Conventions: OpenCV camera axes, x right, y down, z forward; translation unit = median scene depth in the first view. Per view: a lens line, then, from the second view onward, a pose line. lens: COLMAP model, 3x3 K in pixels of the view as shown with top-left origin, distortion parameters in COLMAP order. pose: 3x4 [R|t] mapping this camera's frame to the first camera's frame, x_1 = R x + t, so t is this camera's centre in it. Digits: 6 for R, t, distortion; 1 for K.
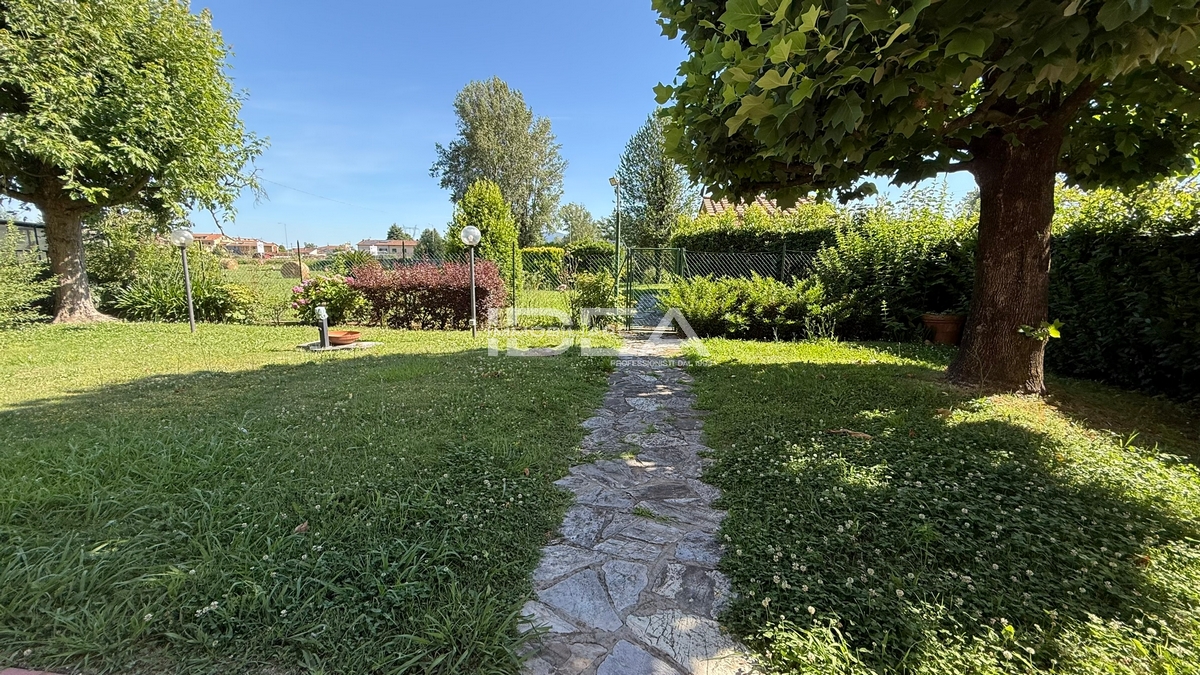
lens RADIAL K [[482.8, 0, 595.4], [0, 482.8, 340.2], [0, 0, 1]] dist [0.000779, -0.000328]
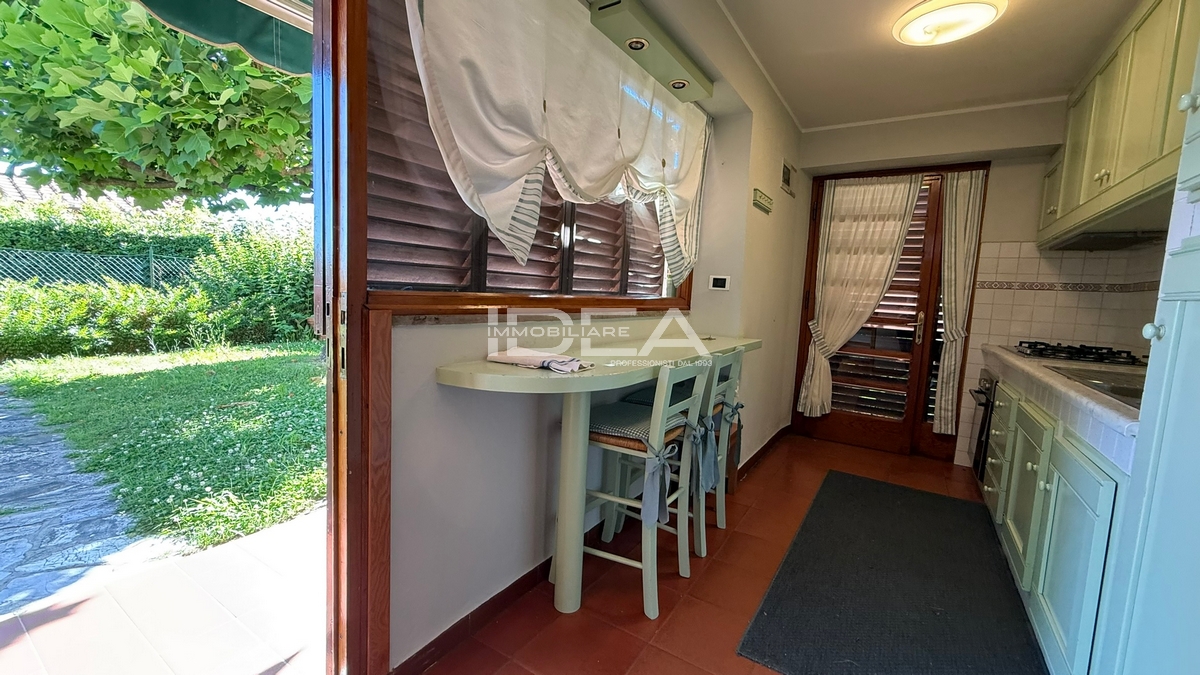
lens RADIAL K [[482.8, 0, 598.2], [0, 482.8, 341.2], [0, 0, 1]] dist [0.000779, -0.000328]
pose [[0.446447, -0.081285, 0.891110, -0.074623], [0.108708, 0.993416, 0.036154, 0.045023], [-0.888182, 0.080730, 0.452344, -0.190743]]
